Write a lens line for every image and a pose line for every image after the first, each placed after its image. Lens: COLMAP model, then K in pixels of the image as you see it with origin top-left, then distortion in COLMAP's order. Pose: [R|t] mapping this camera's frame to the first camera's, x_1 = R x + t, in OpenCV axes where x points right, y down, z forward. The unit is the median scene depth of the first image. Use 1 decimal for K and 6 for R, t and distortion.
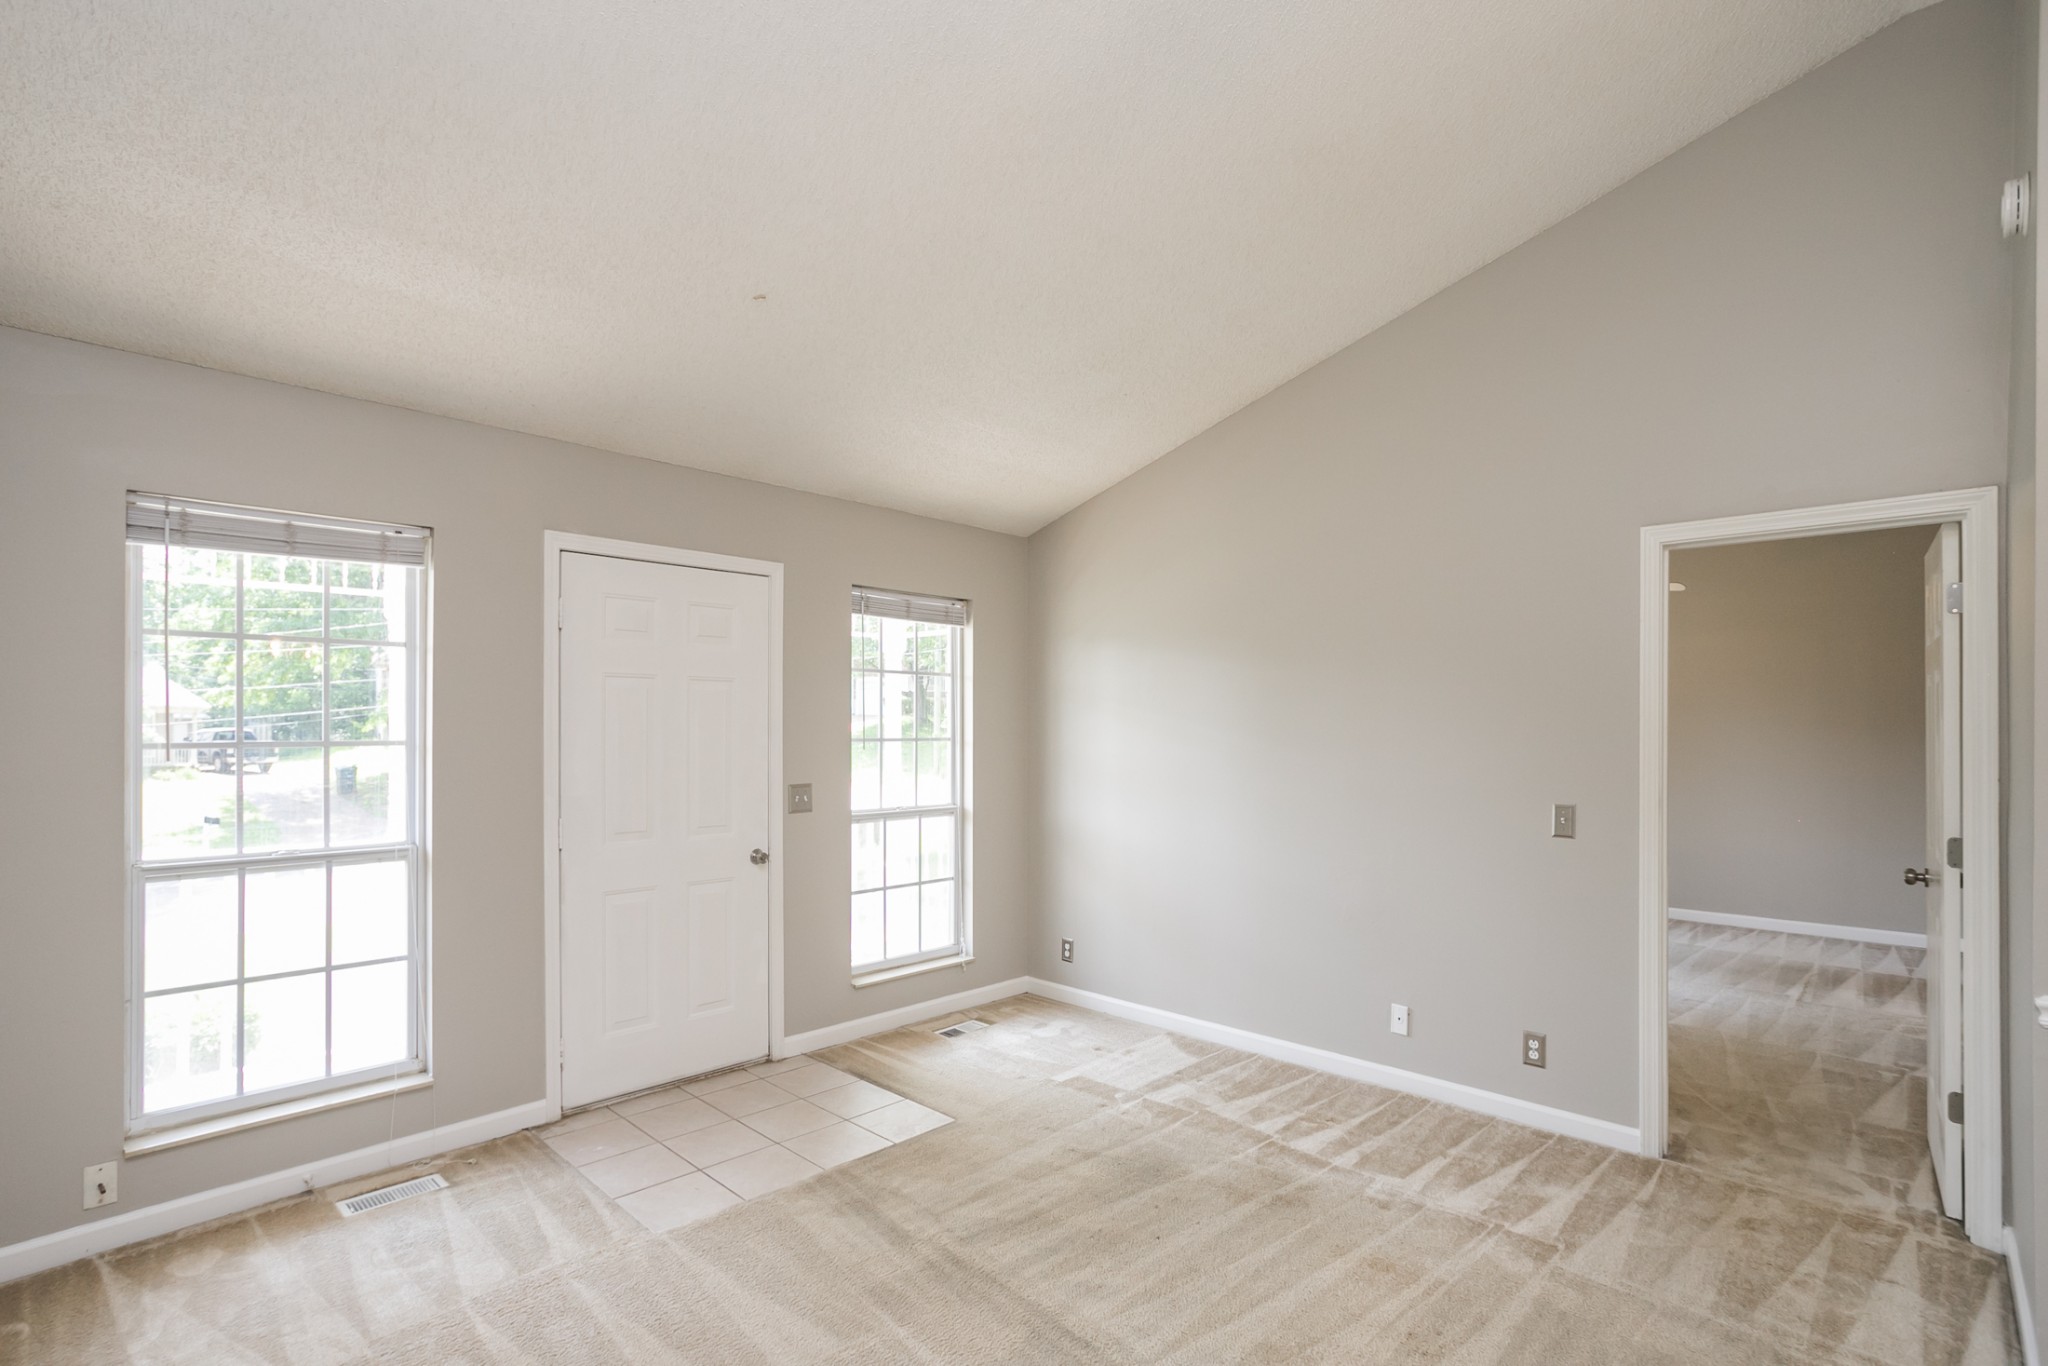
lens RADIAL K [[1028.5, 0, 969.3], [0, 1028.5, 708.9], [0, 0, 1]] dist [-0.038119, 0.023442]
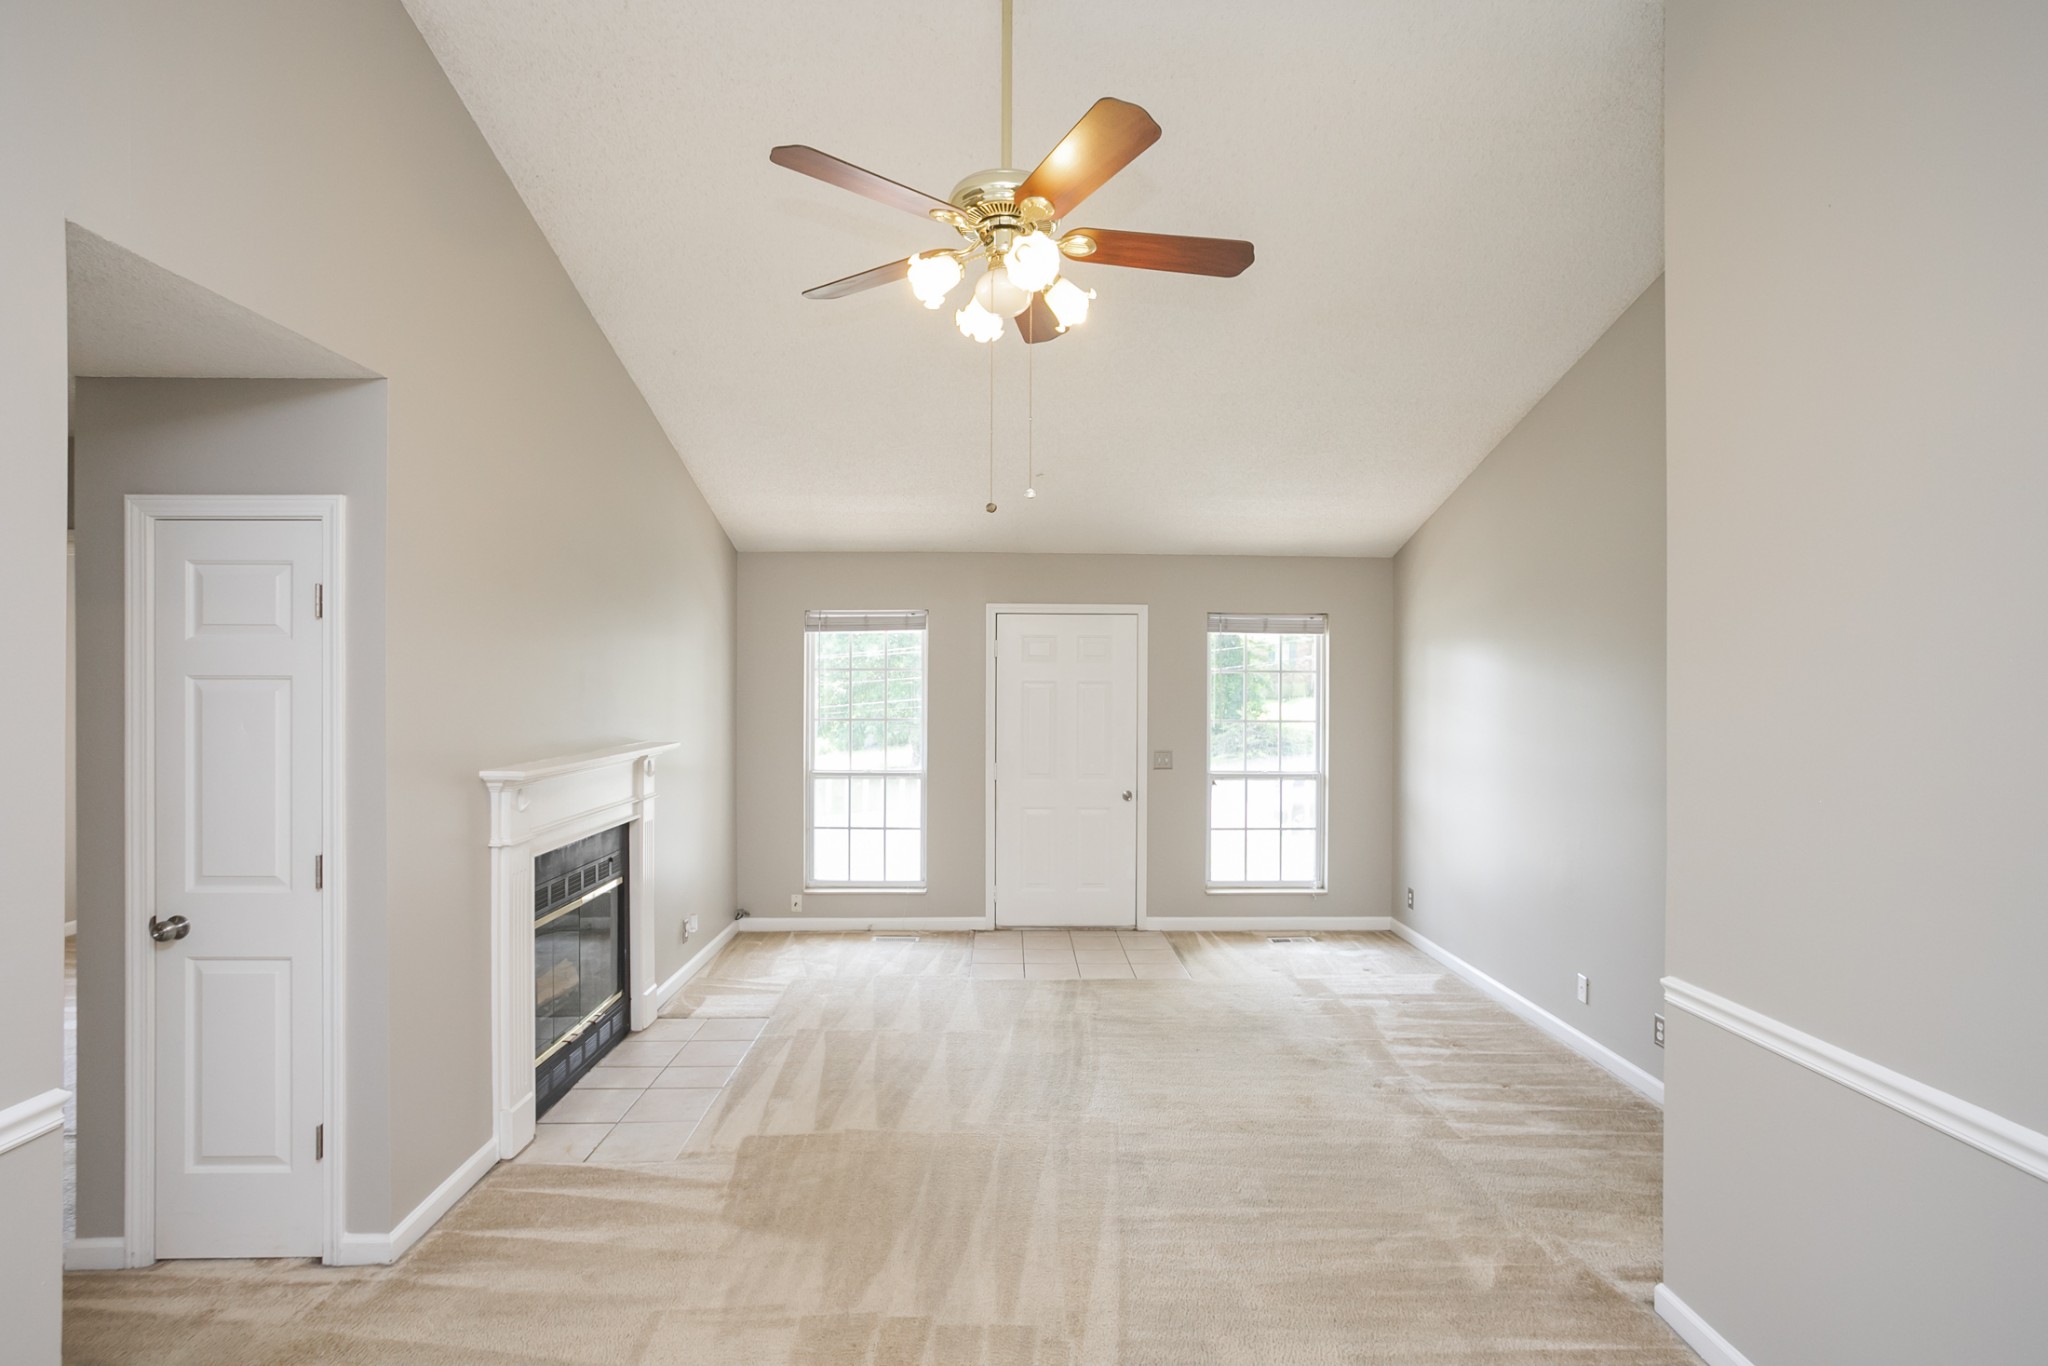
lens RADIAL K [[1028.5, 0, 1026.5], [0, 1028.5, 668.9], [0, 0, 1]] dist [-0.038119, 0.023442]
pose [[0.719521, -0.003242, -0.694463, 0.795355], [0.008911, 0.999950, 0.004565, -0.059476], [0.694414, -0.009473, 0.719514, -0.232912]]
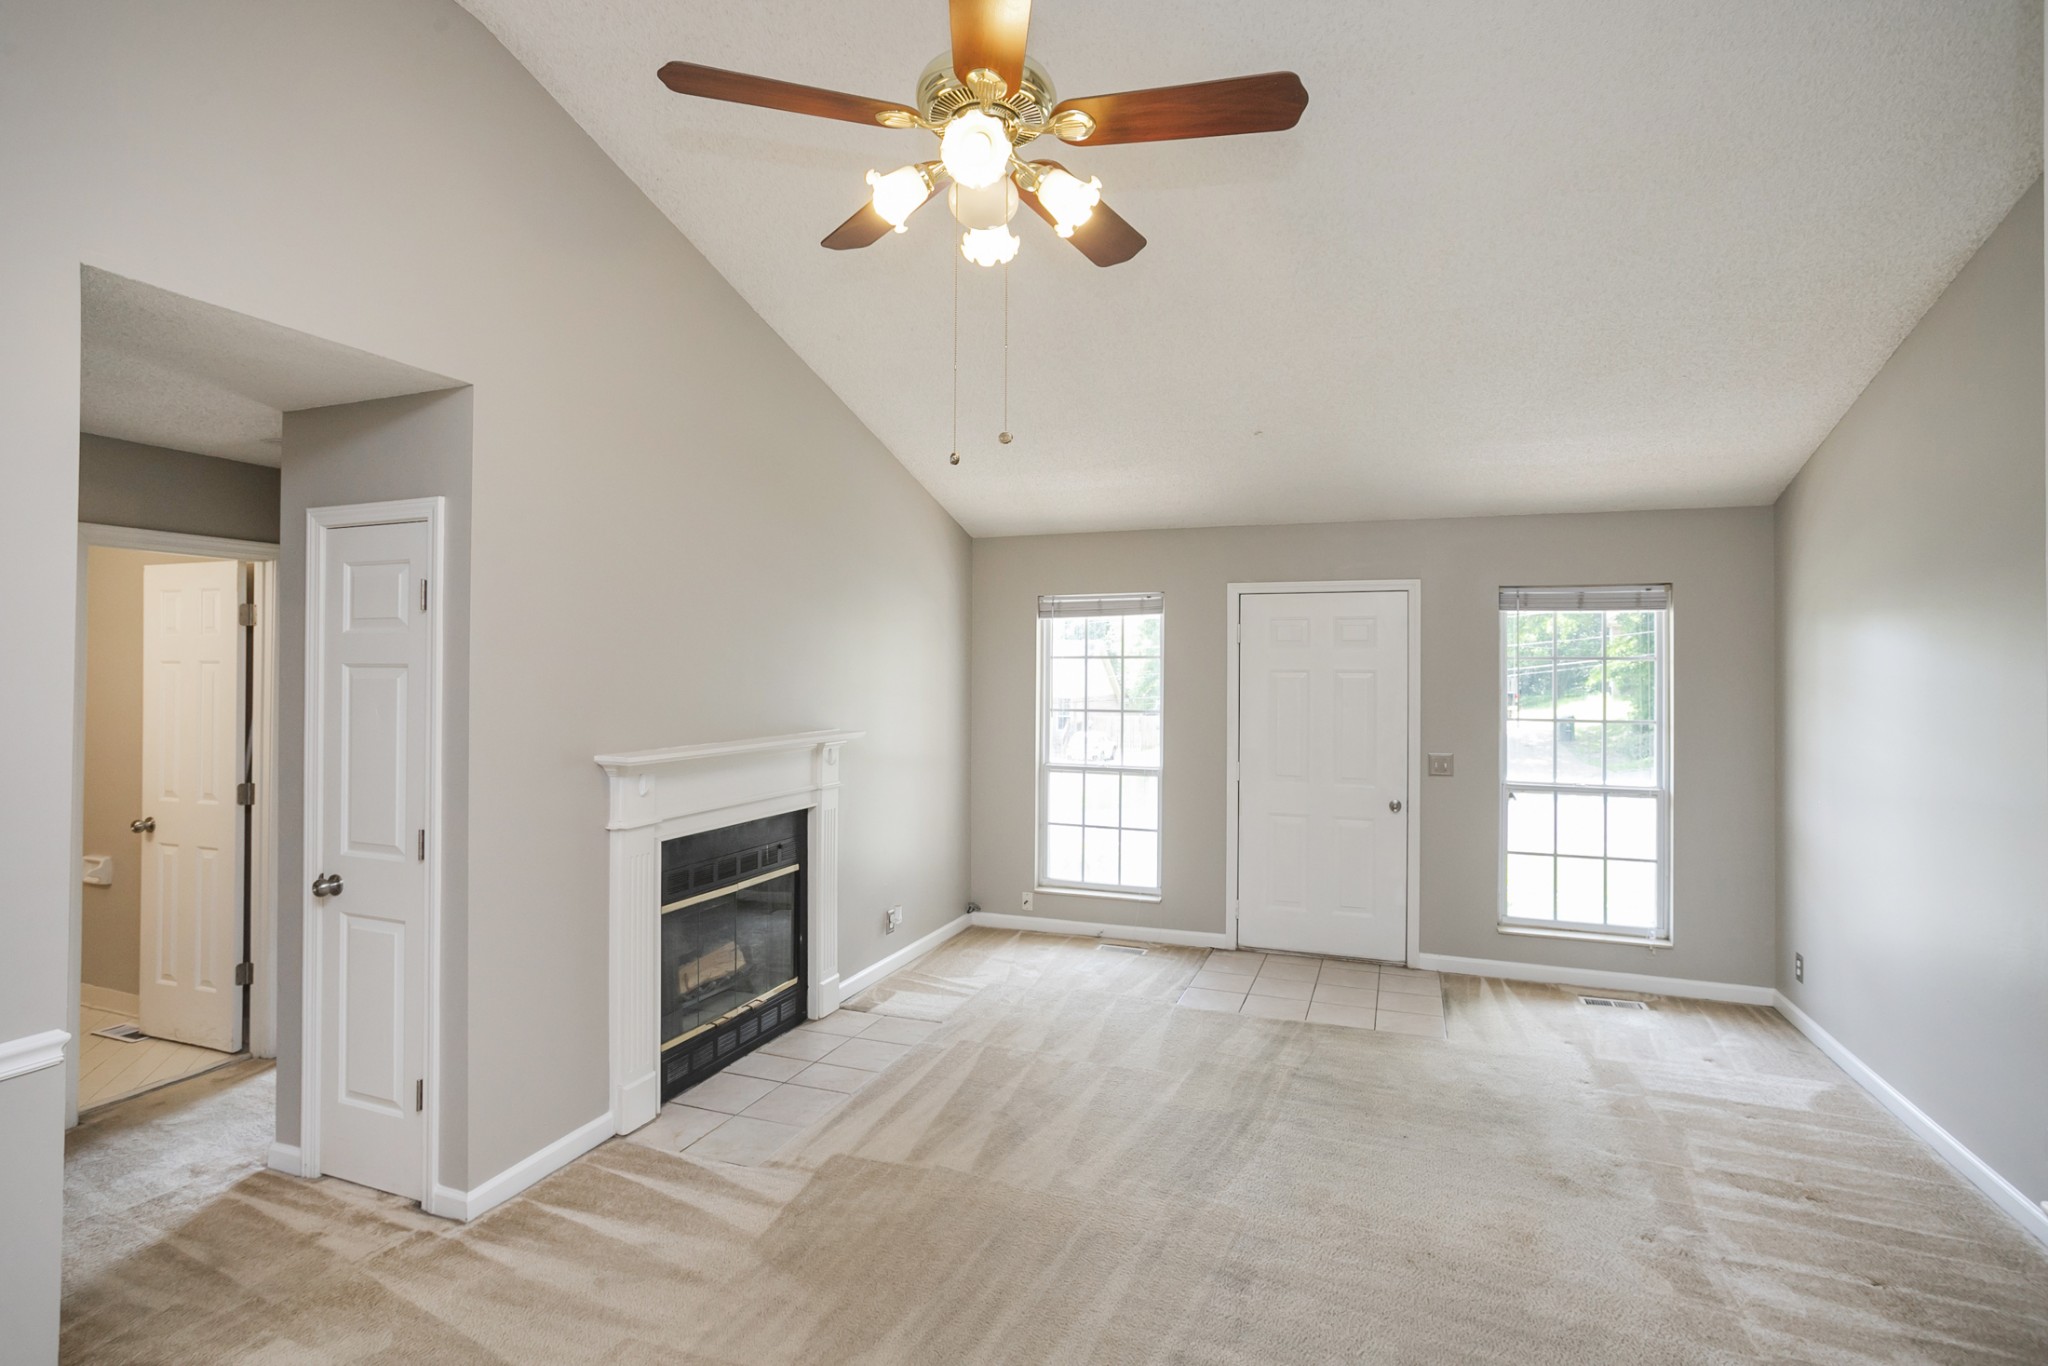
lens RADIAL K [[1016.3, 0, 1028.5], [0, 1016.3, 648.6], [0, 0, 1]] dist [-0.032955, 0.019873]
pose [[0.391784, -0.013459, -0.919959, 0.830774], [0.013287, 0.999871, -0.008970, -0.054537], [0.919961, -0.008709, 0.391912, 0.068940]]
